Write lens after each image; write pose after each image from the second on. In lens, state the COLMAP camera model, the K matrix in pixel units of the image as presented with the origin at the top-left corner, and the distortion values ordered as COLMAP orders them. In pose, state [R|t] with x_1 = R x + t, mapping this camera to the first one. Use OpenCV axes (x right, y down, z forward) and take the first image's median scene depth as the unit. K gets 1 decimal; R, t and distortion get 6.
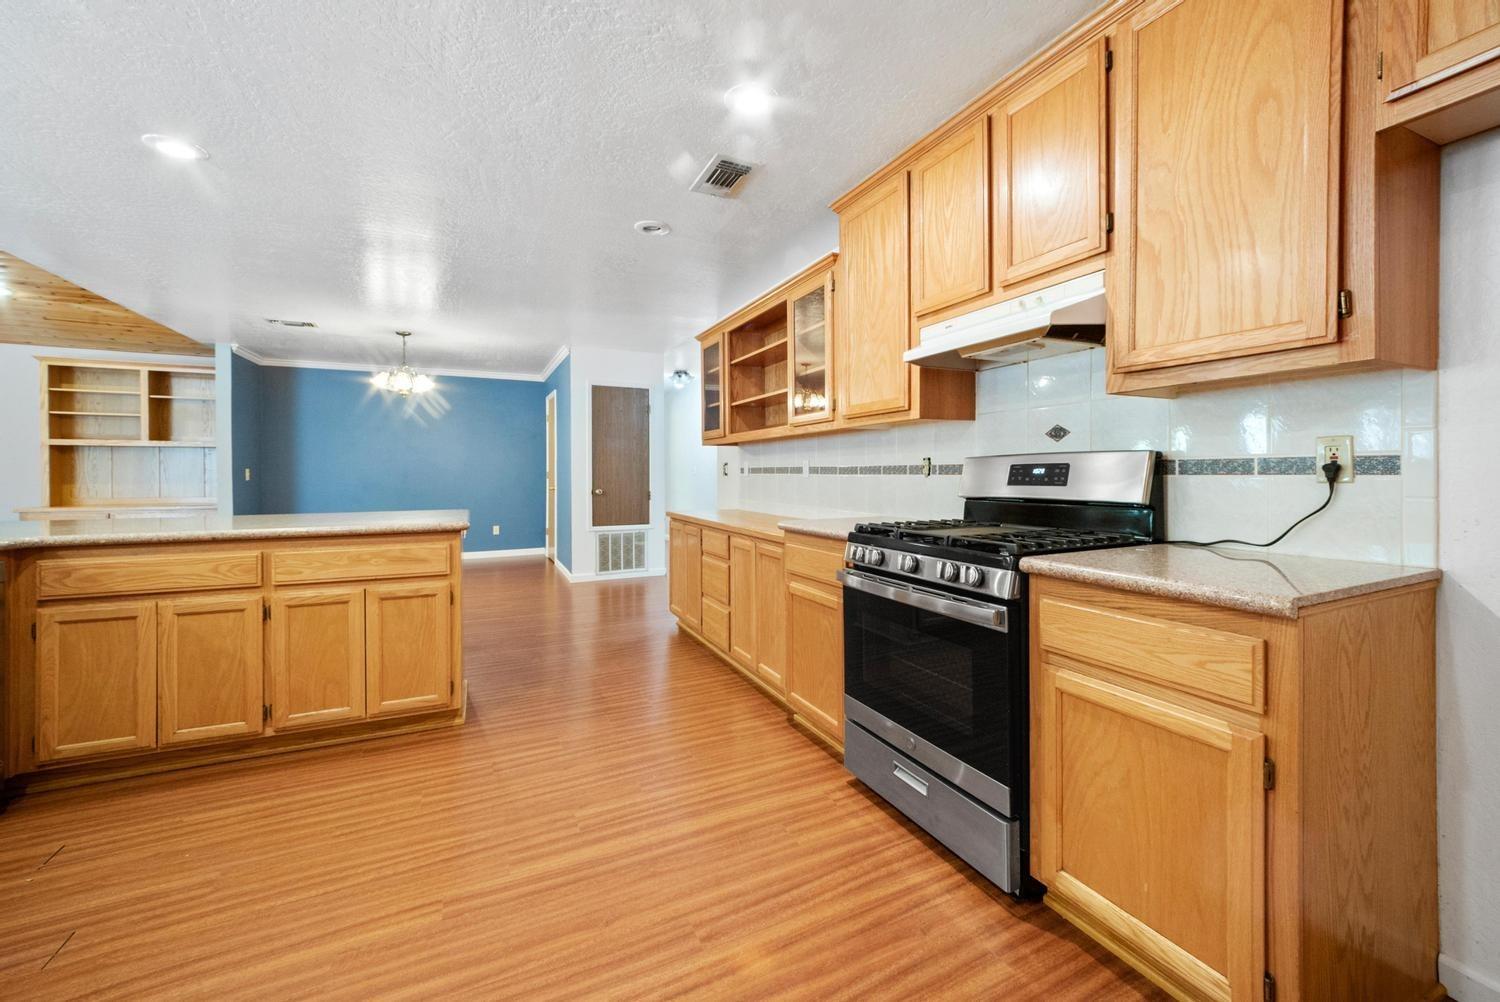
lens RADIAL K [[597.5, 0, 746.5], [0, 597.5, 477.1], [0, 0, 1]] dist [0.007168, -0.000145]
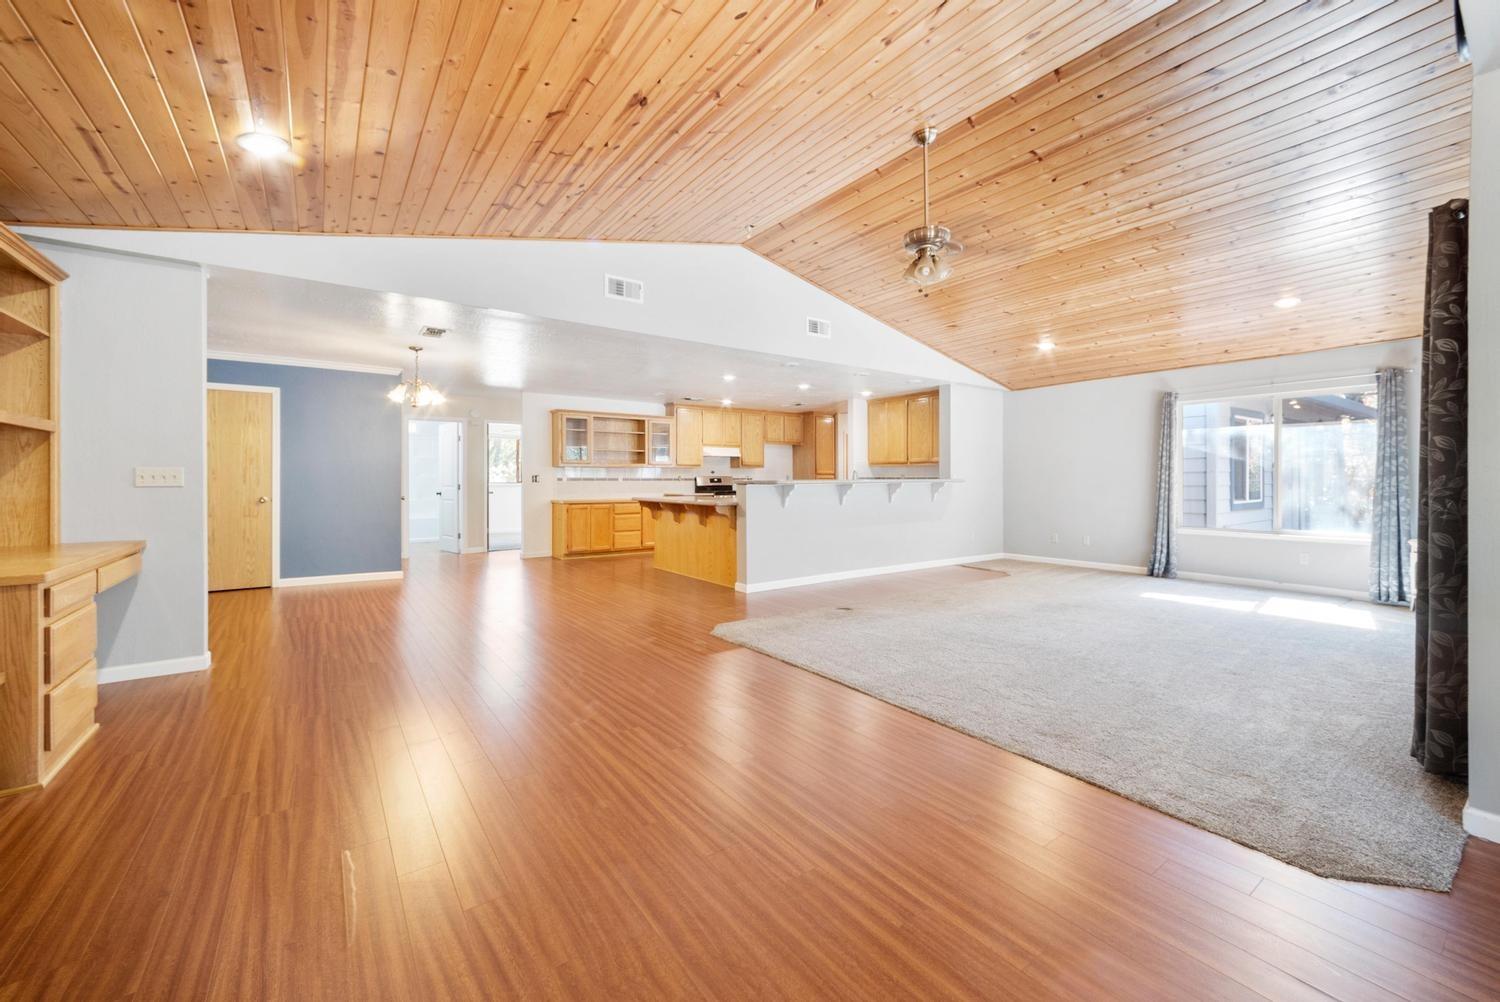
lens RADIAL K [[601.1, 0, 761.8], [0, 601.1, 481.4], [0, 0, 1]] dist [0.010877, -0.000234]
pose [[-0.190352, 0.001322, 0.981715, -3.603450], [0.012069, 0.999927, 0.000994, 0.002510], [-0.981642, 0.012037, -0.190354, 1.272171]]
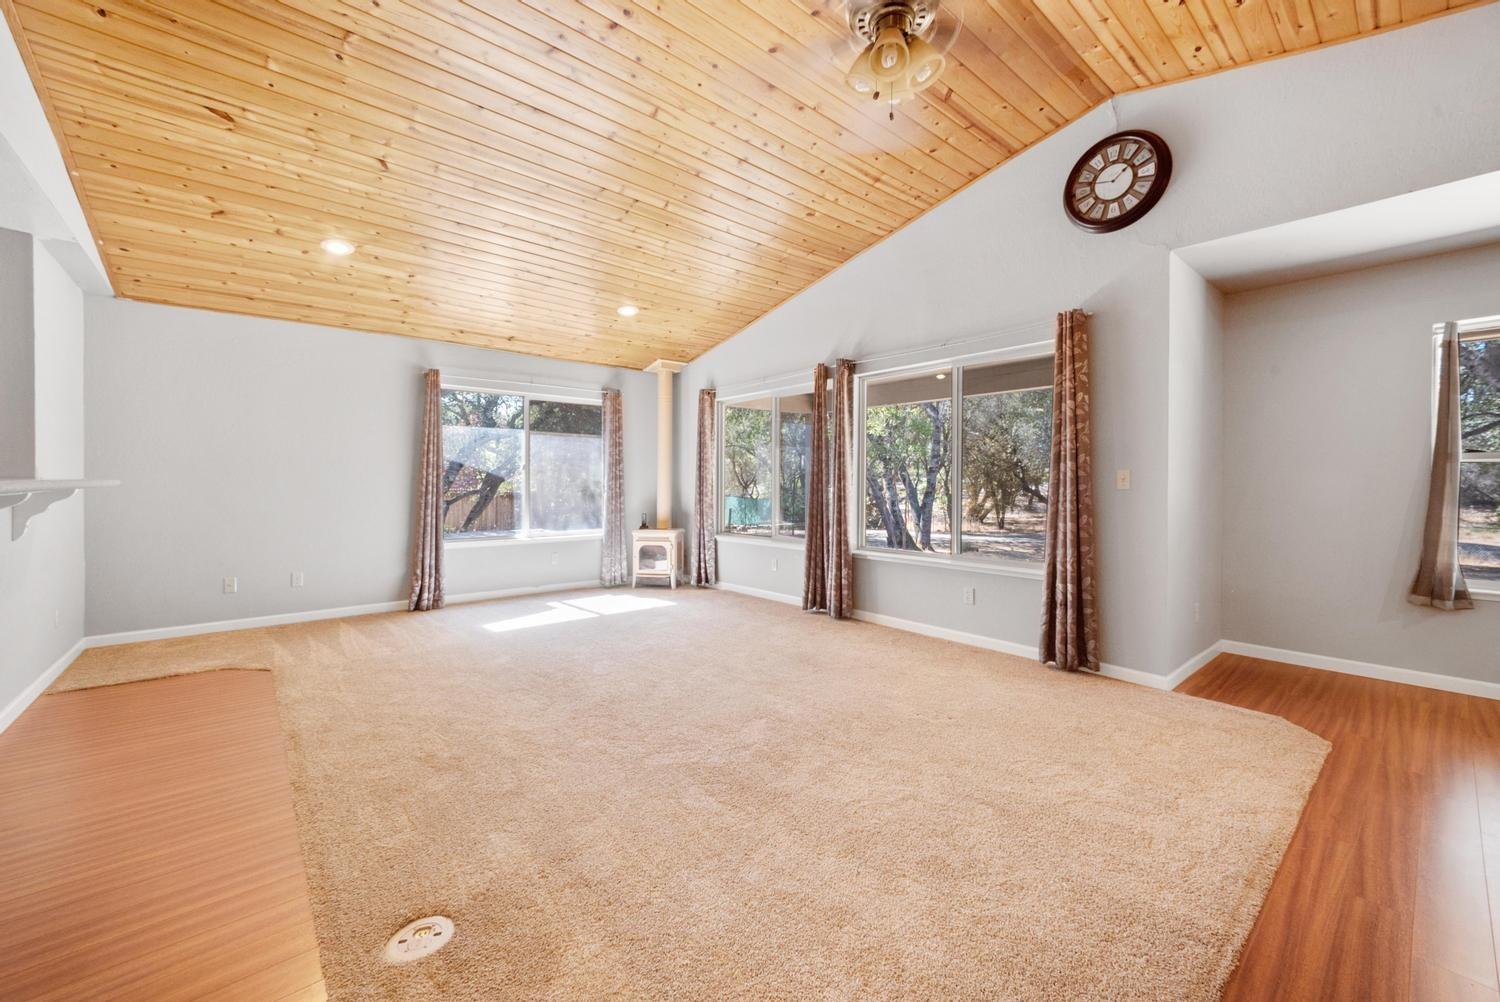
lens RADIAL K [[597.5, 0, 746.5], [0, 597.5, 477.1], [0, 0, 1]] dist [0.007168, -0.000145]
pose [[-0.963948, -0.006185, -0.266018, -1.864435], [-0.006754, 0.999976, 0.001222, -0.007385], [0.266004, 0.002975, -0.963967, 1.271514]]
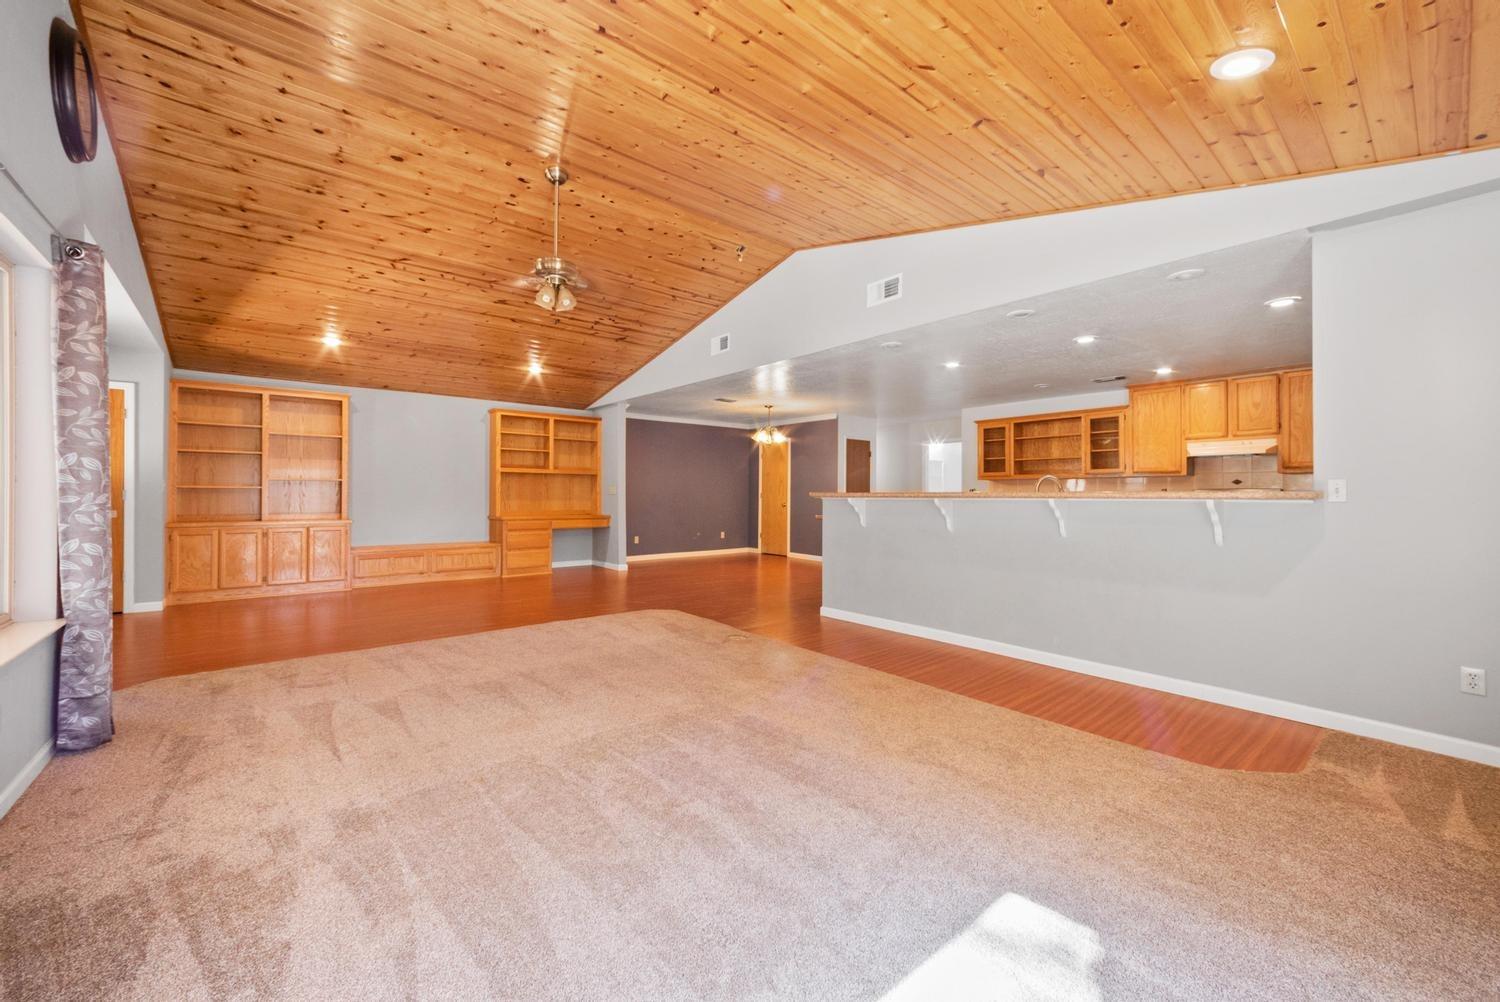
lens RADIAL K [[584.4, 0, 730.4], [0, 584.4, 491.2], [0, 0, 1]] dist [-0.000653, -0.000079]
pose [[0.972693, 0.007704, 0.231969, -2.107256], [-0.005237, 0.999923, -0.011249, 0.012477], [-0.232038, 0.009728, 0.972658, -0.998921]]
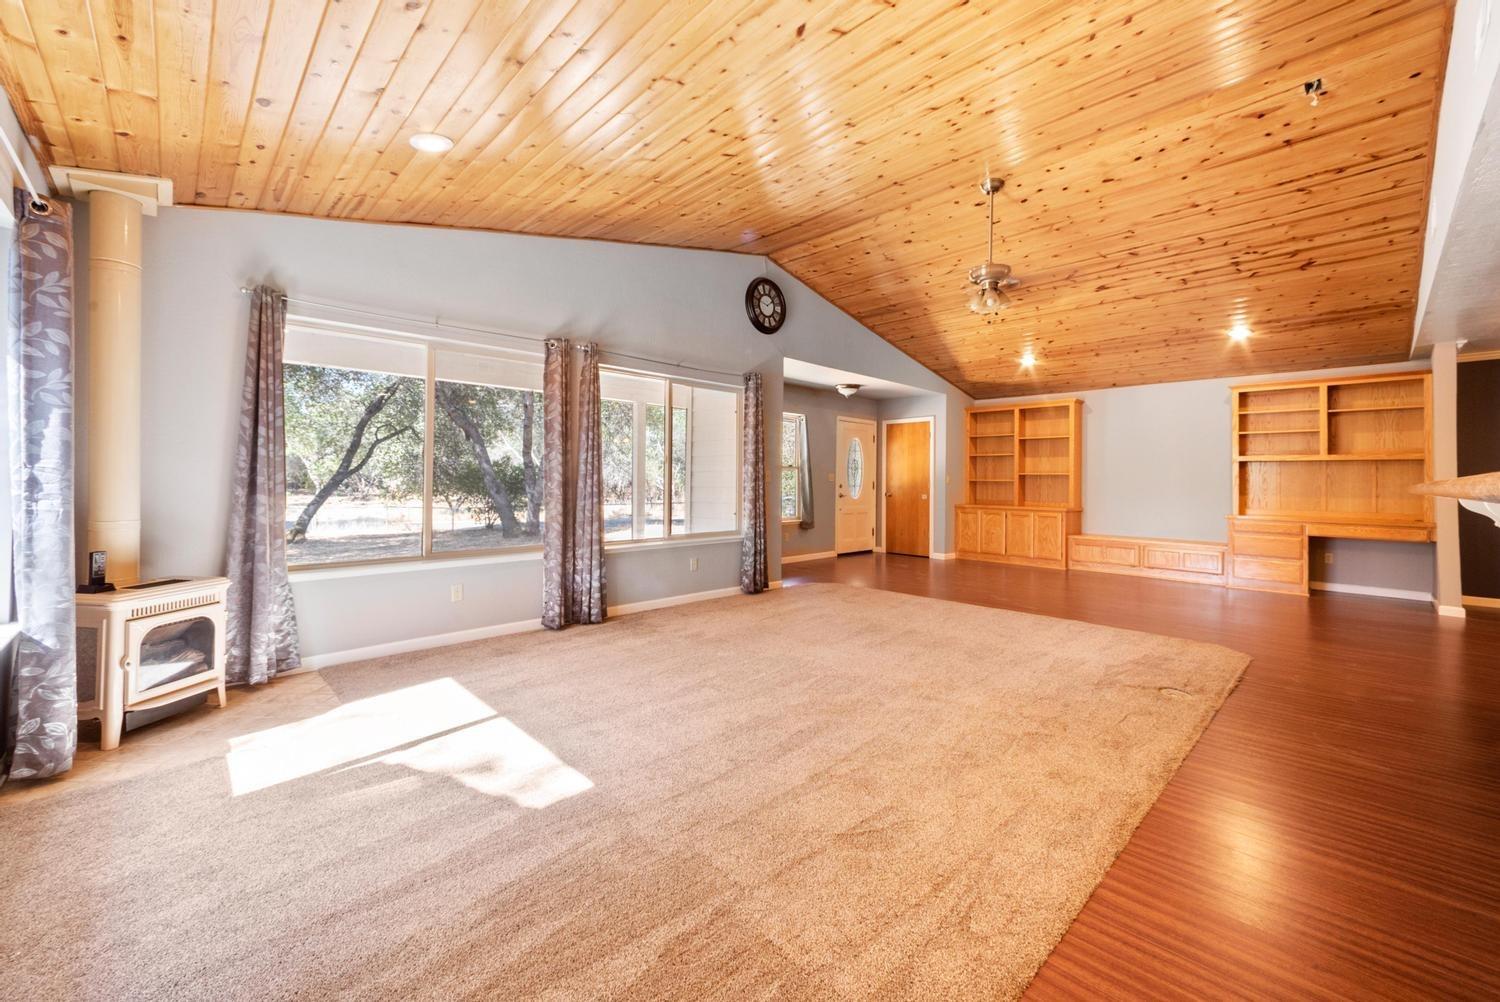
lens RADIAL K [[584.7, 0, 772.6], [0, 584.7, 478.5], [0, 0, 1]] dist [-0.001125, -0.000201]
pose [[0.341709, 0.004222, -0.939796, -0.875726], [-0.019334, 0.999810, -0.002538, 0.003913], [0.939607, 0.019037, 0.341726, -0.527468]]
